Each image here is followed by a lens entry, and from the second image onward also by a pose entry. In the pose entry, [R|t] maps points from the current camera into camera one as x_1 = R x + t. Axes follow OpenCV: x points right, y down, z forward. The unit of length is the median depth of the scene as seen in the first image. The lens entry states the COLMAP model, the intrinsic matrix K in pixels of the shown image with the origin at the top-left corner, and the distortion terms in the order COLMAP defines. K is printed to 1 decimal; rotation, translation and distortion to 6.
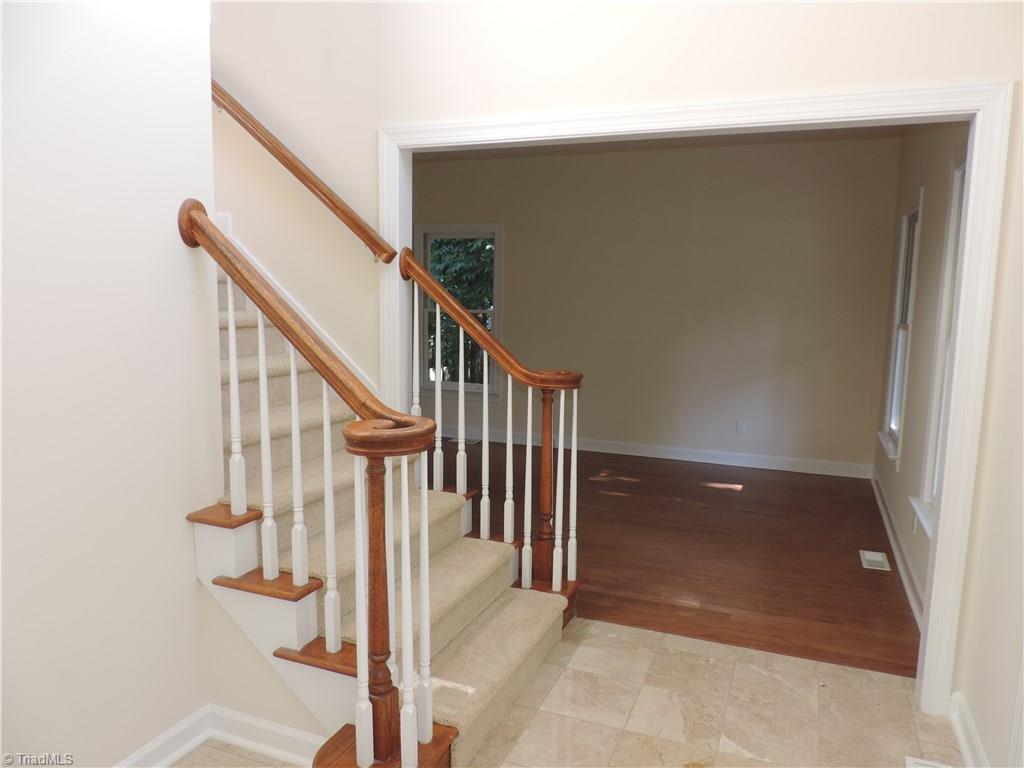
lens RADIAL K [[744.6, 0, 513.2], [0, 744.6, 386.7], [0, 0, 1]] dist [-0.004929, -0.003811]
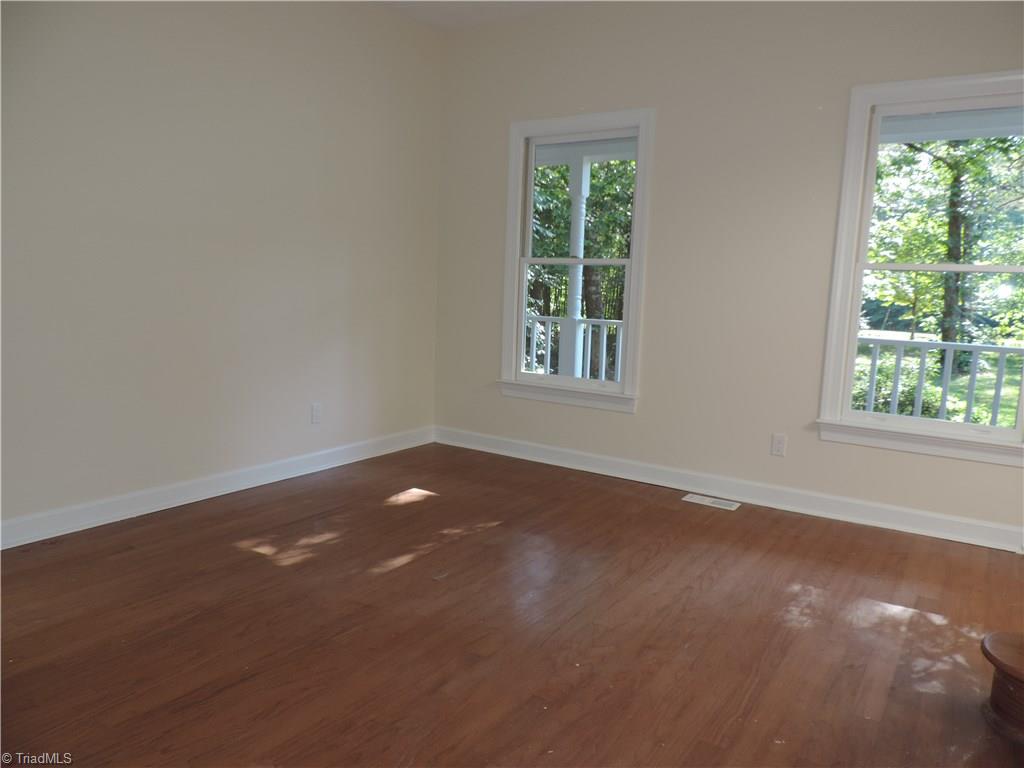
lens RADIAL K [[744.6, 0, 513.5], [0, 744.6, 385.1], [0, 0, 1]] dist [-0.004929, -0.003811]
pose [[0.178082, -0.146067, 0.973114, -0.364690], [0.087589, 0.987349, 0.132174, -0.050050], [-0.980110, 0.061697, 0.188623, 0.820835]]
